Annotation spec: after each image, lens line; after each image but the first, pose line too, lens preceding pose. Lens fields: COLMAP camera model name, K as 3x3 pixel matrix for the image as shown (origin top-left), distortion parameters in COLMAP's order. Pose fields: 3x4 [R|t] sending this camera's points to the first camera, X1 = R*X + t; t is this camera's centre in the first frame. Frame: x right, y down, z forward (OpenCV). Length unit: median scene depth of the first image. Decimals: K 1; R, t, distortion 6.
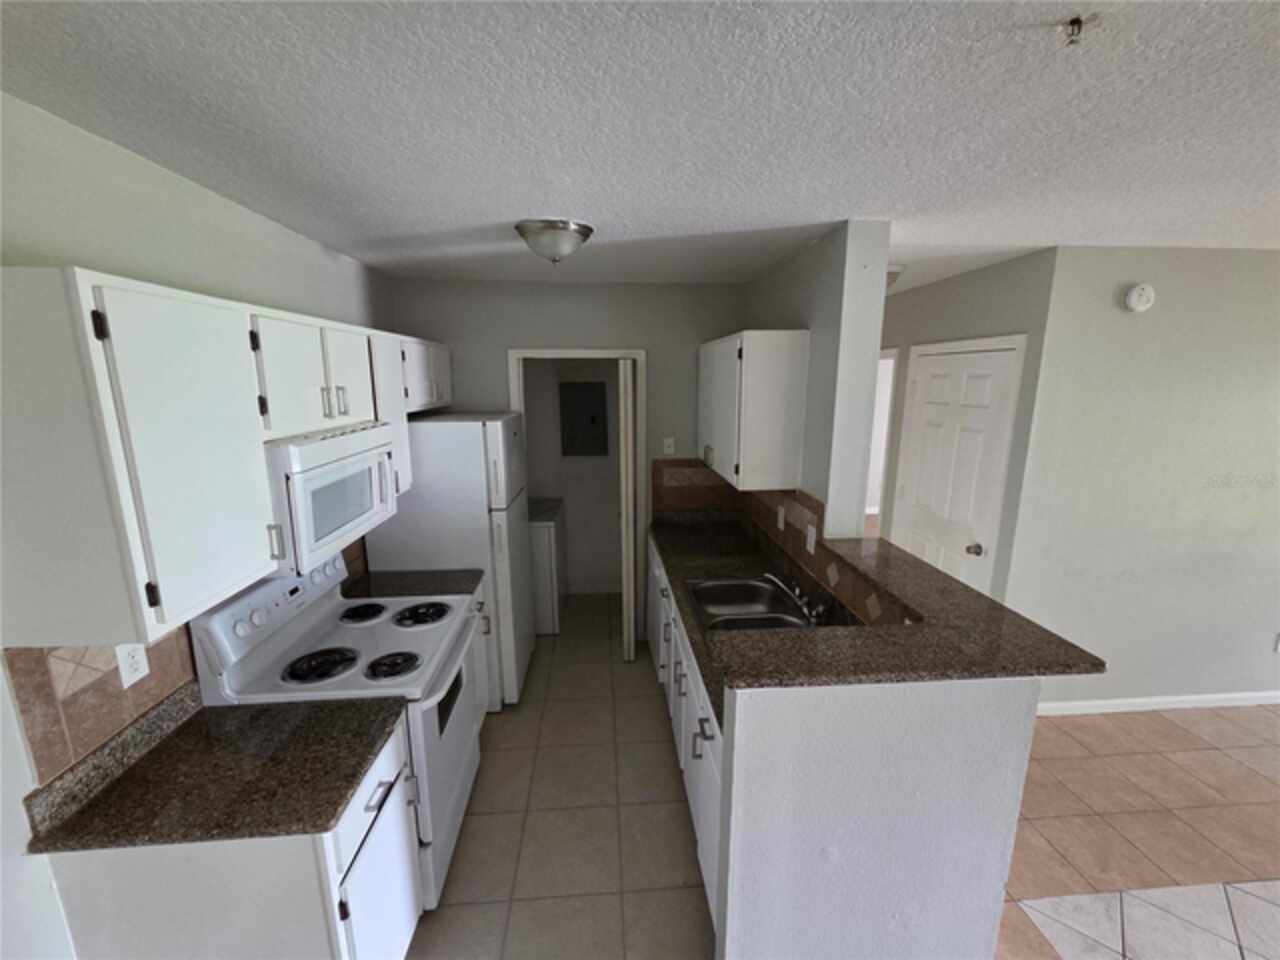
lens RADIAL K [[516.0, 0, 640.0], [0, 516.0, 480.0], [0, 0, 1]] dist [0.000040, 0.000326]
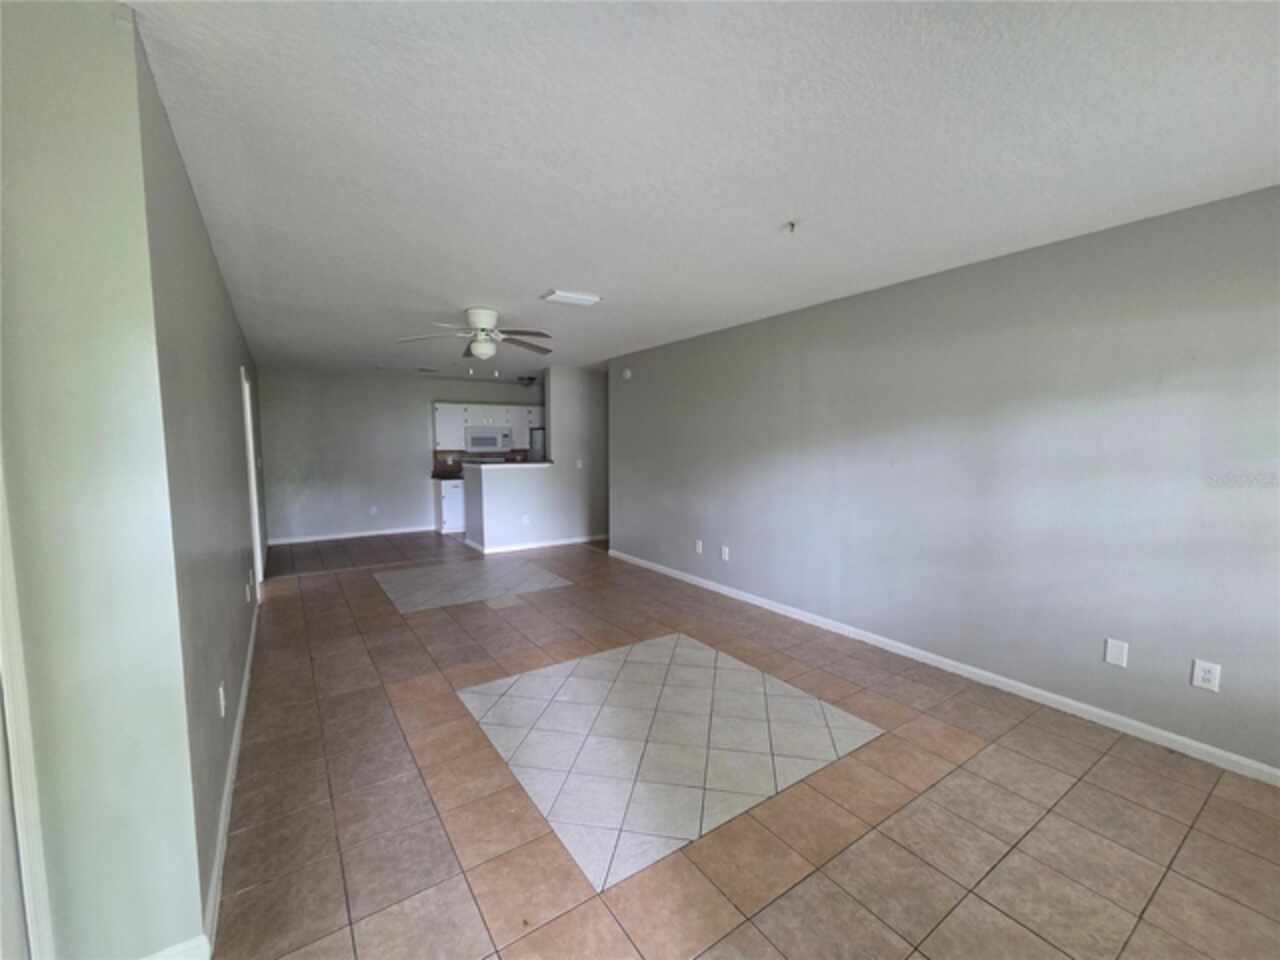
lens RADIAL K [[516.0, 0, 640.0], [0, 516.0, 480.0], [0, 0, 1]] dist [0.000040, 0.000326]
pose [[0.503685, 0.060608, -0.861759, 4.379333], [-0.172176, 0.984566, -0.031390, 0.294576], [0.846556, 0.164185, 0.506346, -0.141504]]
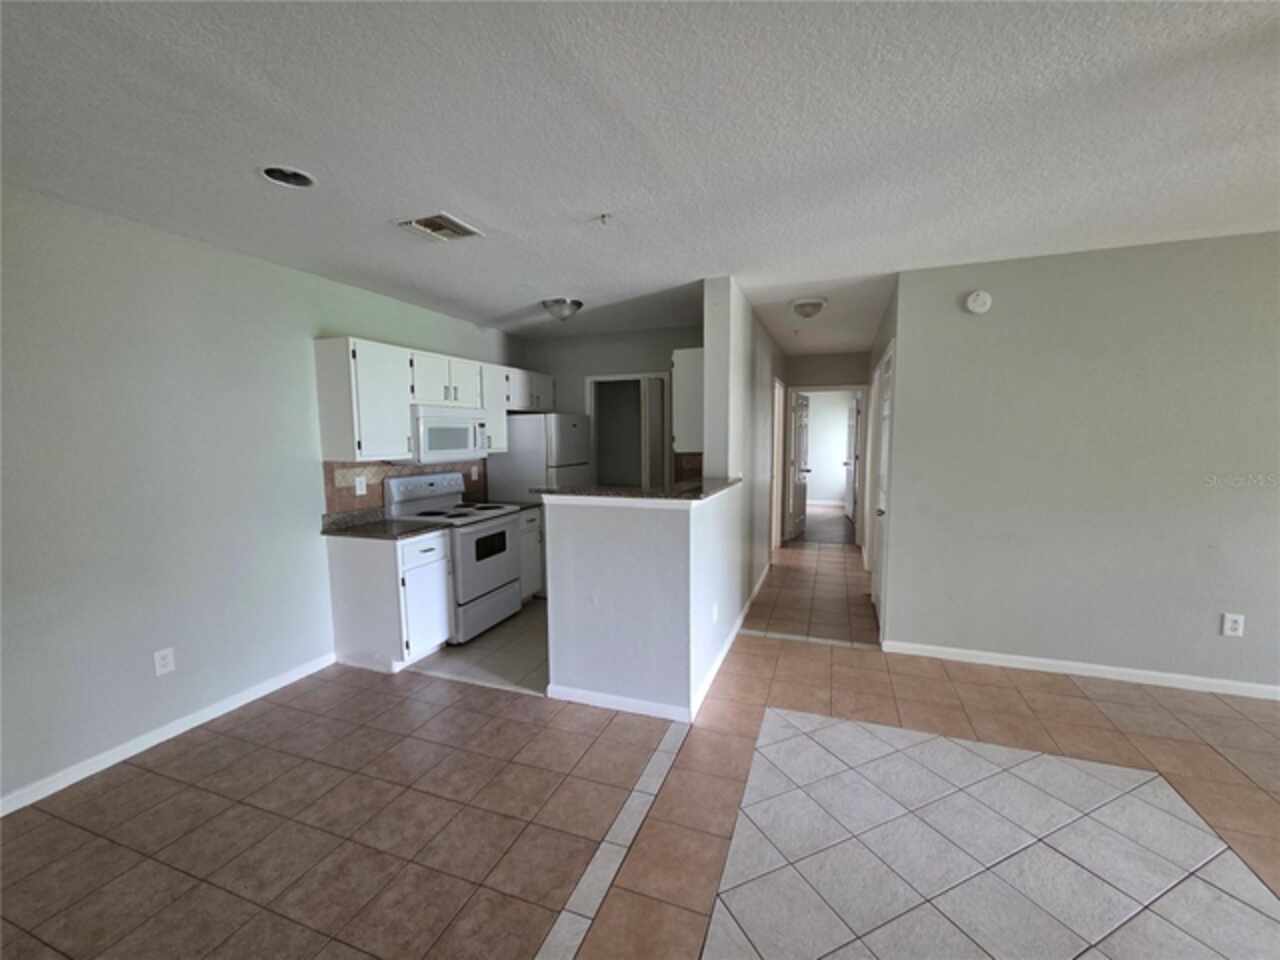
lens RADIAL K [[503.1, 0, 641.9], [0, 503.1, 477.2], [0, 0, 1]] dist [-0.000750, -0.000032]
pose [[0.911353, 0.029561, -0.410562, 1.032672], [-0.071135, 0.993722, -0.086355, 0.328871], [0.405432, 0.107906, 0.907734, -0.558492]]
